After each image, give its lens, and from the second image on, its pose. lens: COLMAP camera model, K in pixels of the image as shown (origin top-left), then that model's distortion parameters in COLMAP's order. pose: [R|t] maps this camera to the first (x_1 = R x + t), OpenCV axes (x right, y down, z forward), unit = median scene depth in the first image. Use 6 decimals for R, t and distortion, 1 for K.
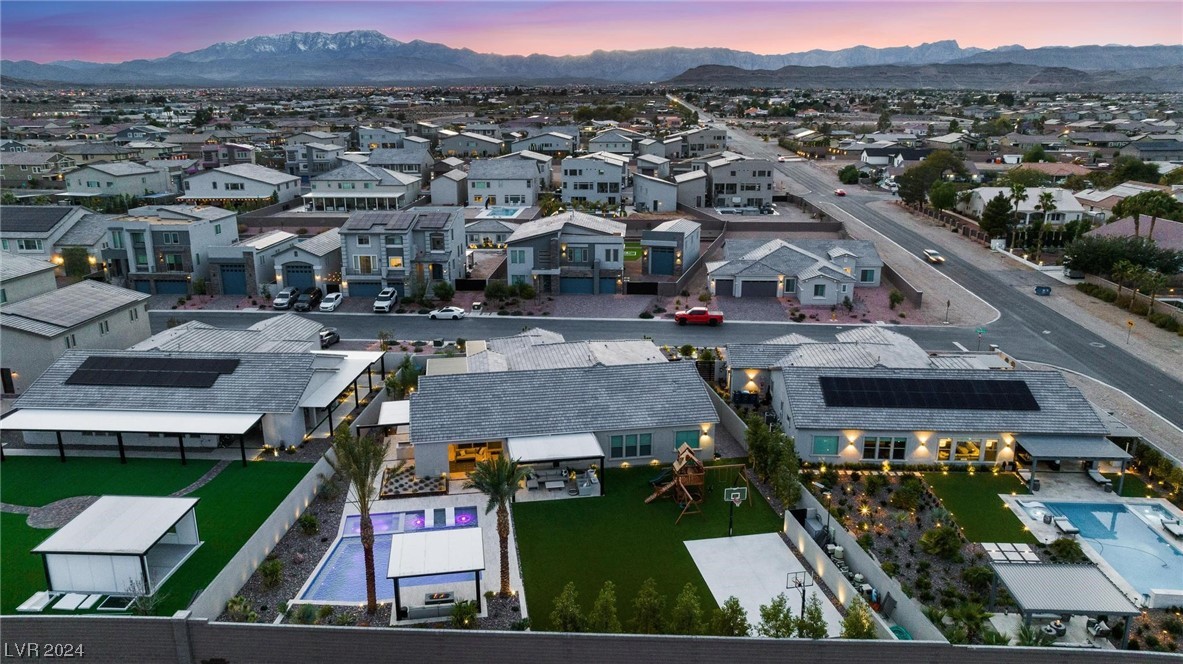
lens RADIAL K [[812.5, 0, 584.7], [0, 812.5, 335.5], [0, 0, 1]] dist [-0.004018, 0.005935]
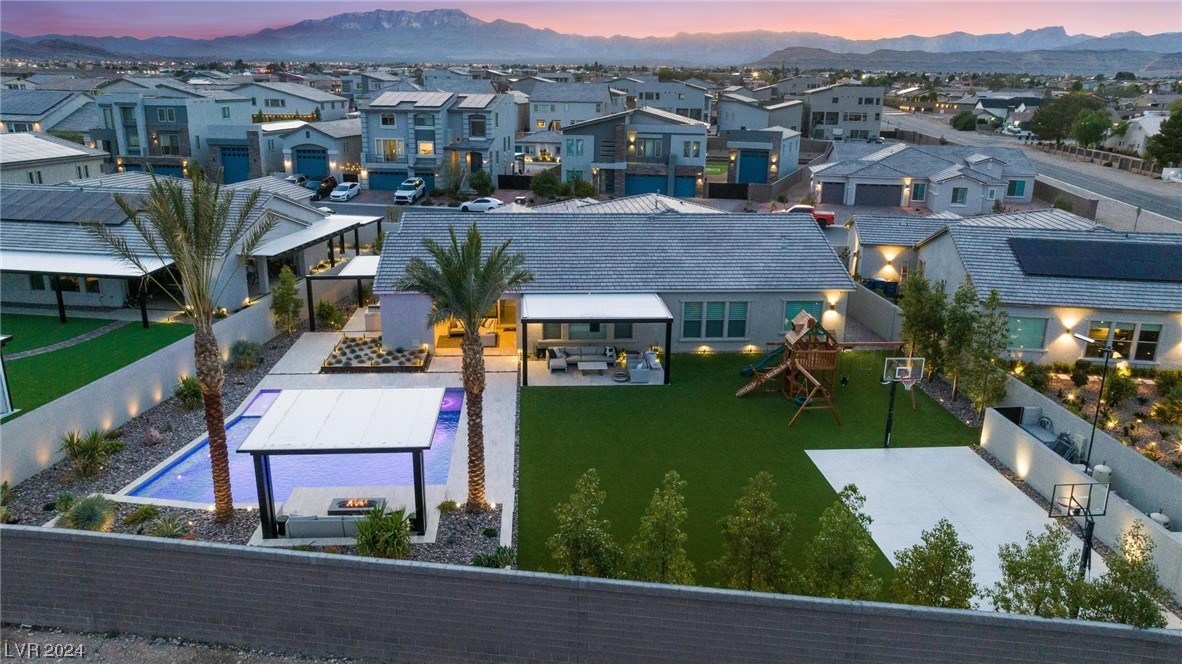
lens RADIAL K [[830.5, 0, 589.0], [0, 830.5, 334.9], [0, 0, 1]] dist [-0.025232, 0.035102]
pose [[0.995941, 0.041664, -0.079783, 0.005705], [-0.040059, 0.998964, 0.021607, 0.075048], [0.080601, -0.018323, 0.996578, 0.182777]]
